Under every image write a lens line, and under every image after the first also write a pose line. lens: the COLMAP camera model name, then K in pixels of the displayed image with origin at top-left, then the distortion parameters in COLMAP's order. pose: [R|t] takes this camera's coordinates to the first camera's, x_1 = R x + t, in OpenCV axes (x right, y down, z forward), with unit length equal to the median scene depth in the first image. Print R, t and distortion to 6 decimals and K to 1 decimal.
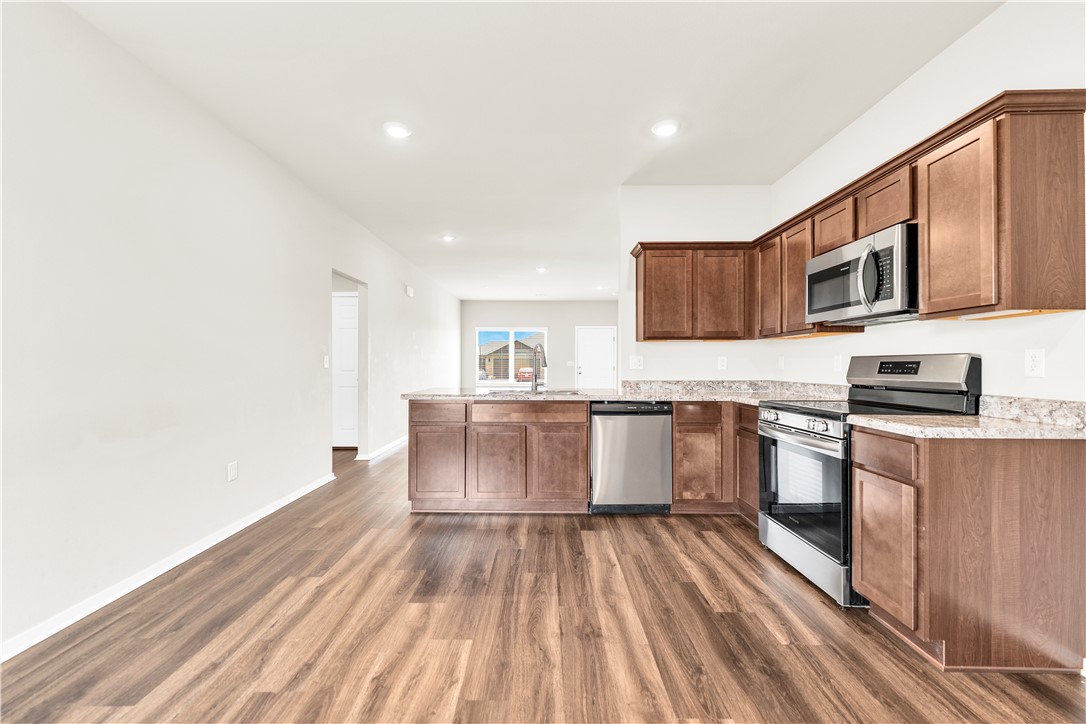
lens RADIAL K [[435.8, 0, 535.5], [0, 435.8, 360.6], [0, 0, 1]] dist [0.003274, -0.000495]
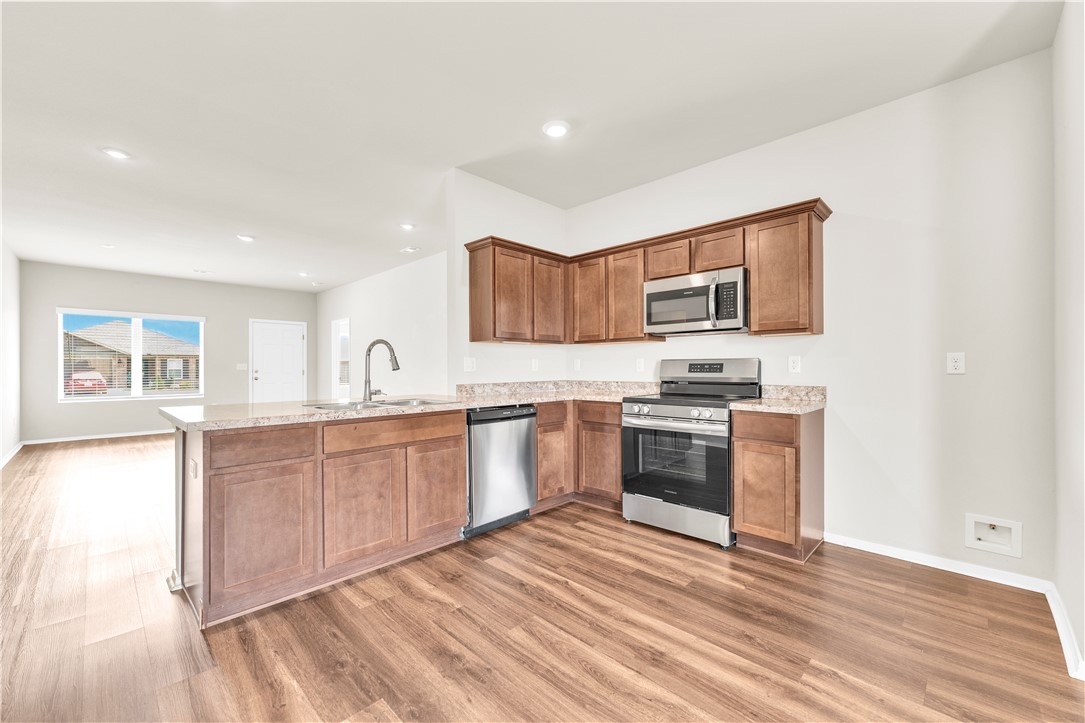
lens RADIAL K [[435.4, 0, 537.4], [0, 435.4, 365.8], [0, 0, 1]] dist [0.003274, -0.000495]
pose [[0.692891, -0.002966, 0.721036, -0.475932], [-0.001685, 0.999982, 0.005732, 0.002100], [-0.721040, -0.005187, 0.692874, 0.360835]]
